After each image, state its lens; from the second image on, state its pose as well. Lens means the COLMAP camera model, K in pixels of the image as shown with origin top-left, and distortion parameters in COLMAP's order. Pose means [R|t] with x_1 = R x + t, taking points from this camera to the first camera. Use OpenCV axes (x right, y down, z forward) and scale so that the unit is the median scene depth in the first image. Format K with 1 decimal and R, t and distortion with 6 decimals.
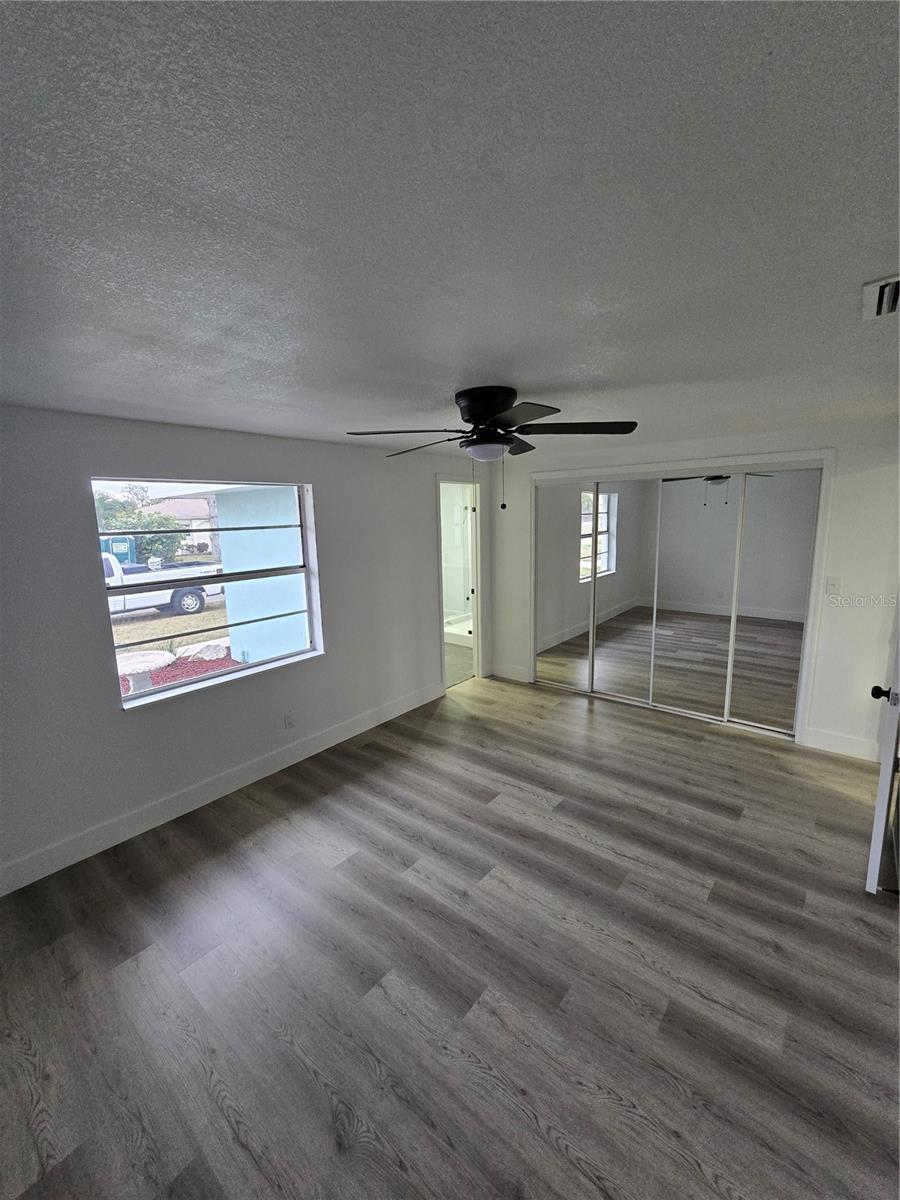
lens RADIAL K [[490.5, 0, 446.1], [0, 490.5, 593.7], [0, 0, 1]] dist [-0.004343, 0.000813]
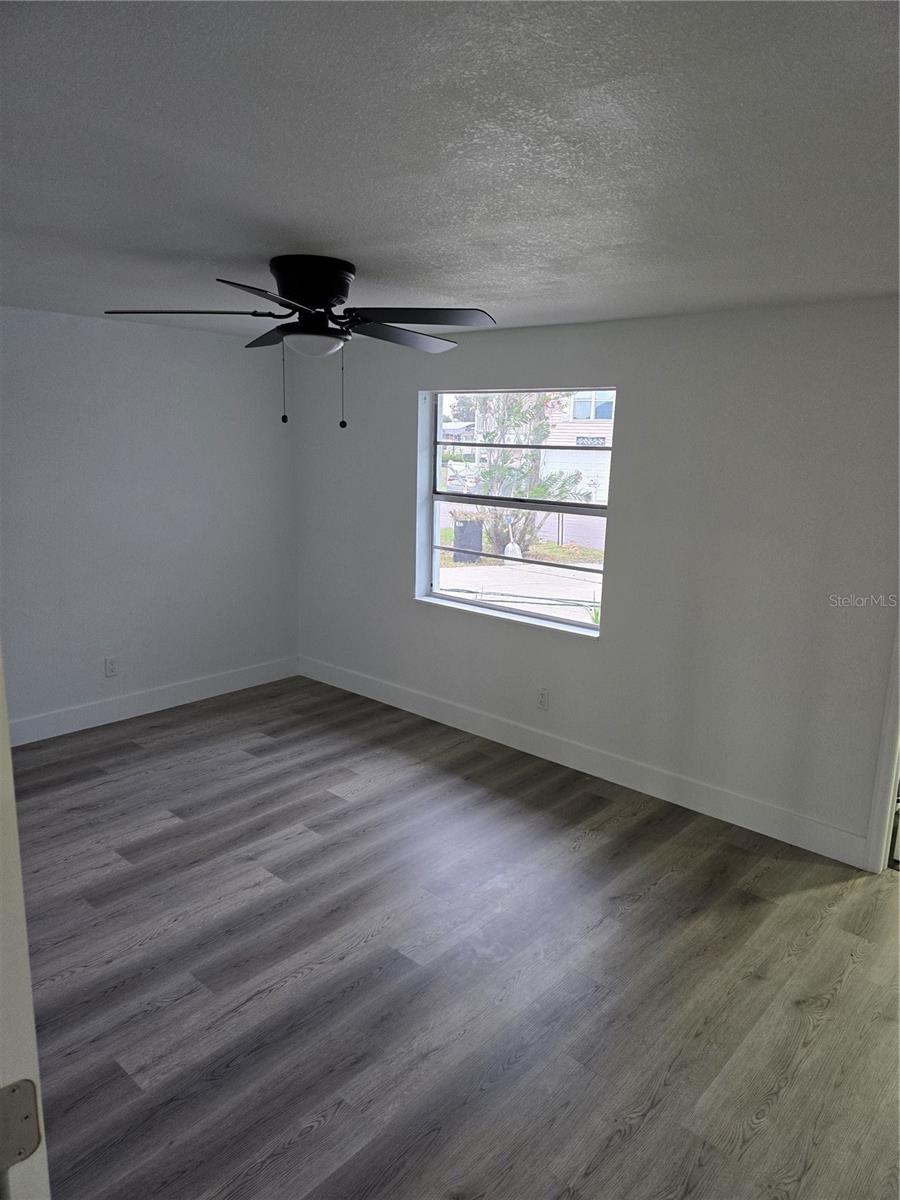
lens RADIAL K [[804.0, 0, 462.6], [0, 804.0, 600.0], [0, 0, 1]] dist [0.056704, -0.044158]
pose [[-0.019075, 0.228383, -0.973384, 1.024581], [-0.189930, 0.955006, 0.227793, -0.181481], [0.981612, 0.189220, 0.025160, 0.949298]]
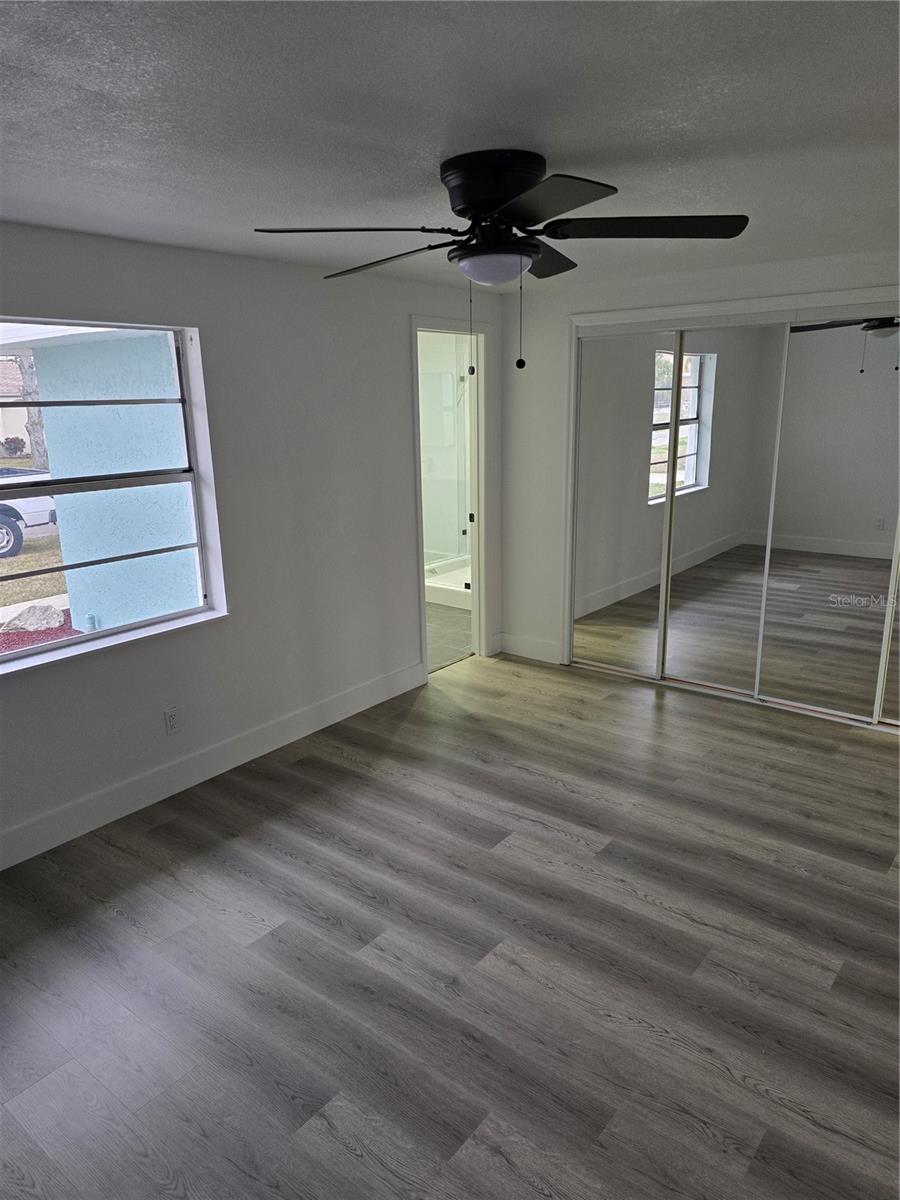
lens RADIAL K [[804.0, 0, 448.2], [0, 804.0, 600.5], [0, 0, 1]] dist [0.056704, -0.044158]
pose [[0.999747, 0.000180, 0.022489, 0.004407], [-0.002185, 0.996014, 0.089167, 0.017686], [-0.022383, -0.089193, 0.995763, -0.009411]]
